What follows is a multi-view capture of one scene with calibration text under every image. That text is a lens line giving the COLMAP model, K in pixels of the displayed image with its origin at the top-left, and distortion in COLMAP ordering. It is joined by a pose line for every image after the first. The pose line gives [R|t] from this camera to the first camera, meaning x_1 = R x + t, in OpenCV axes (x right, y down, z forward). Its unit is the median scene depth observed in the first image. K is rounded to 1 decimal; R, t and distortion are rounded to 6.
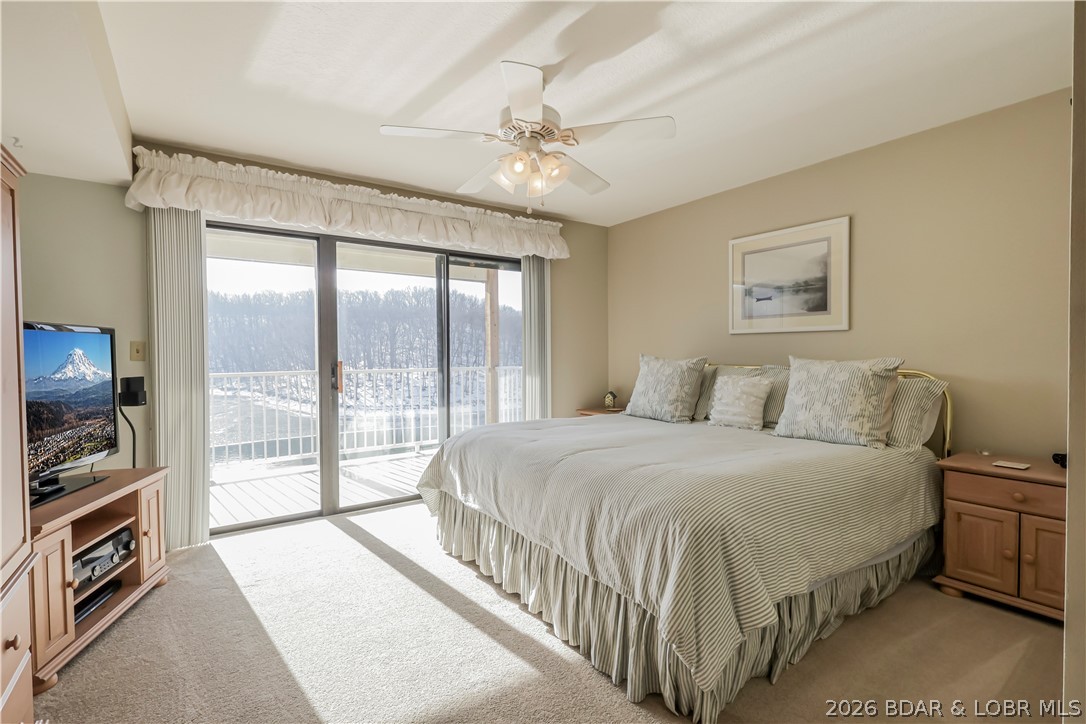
lens RADIAL K [[512.2, 0, 546.7], [0, 512.2, 368.5], [0, 0, 1]] dist [0.002991, 0.001273]
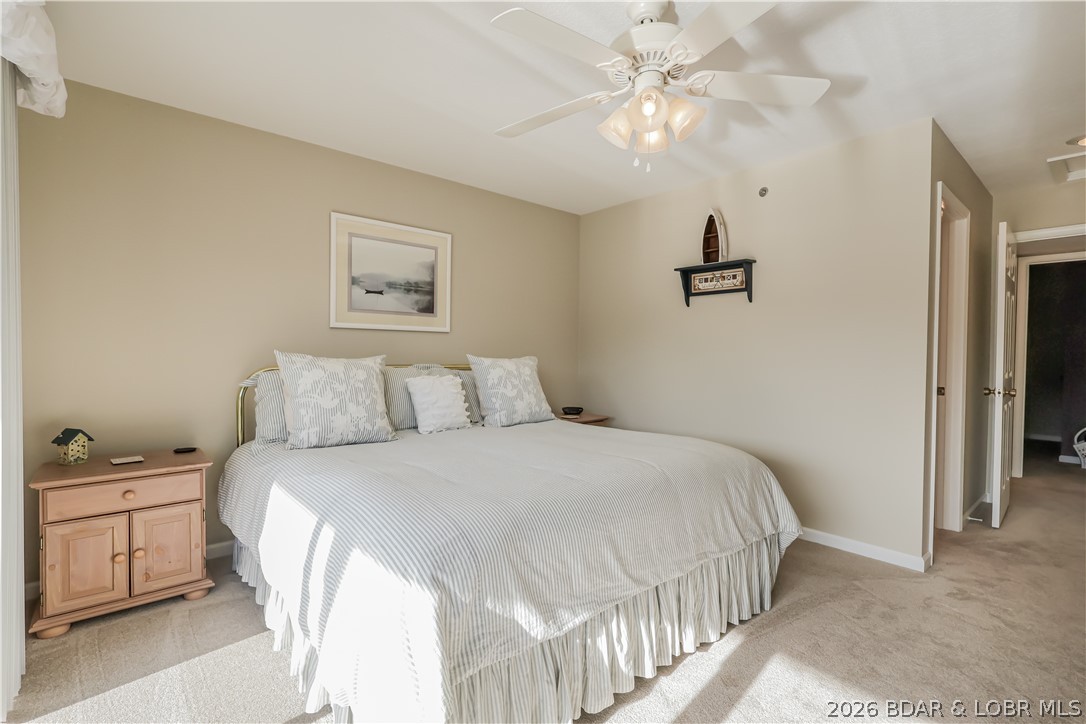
lens RADIAL K [[512.2, 0, 546.6], [0, 512.2, 353.4], [0, 0, 1]] dist [0.002991, 0.001273]
pose [[-0.110457, 0.007400, 0.993853, -0.549755], [0.031215, 0.999505, -0.003973, -0.015125], [-0.993391, 0.030584, -0.110633, 0.863920]]
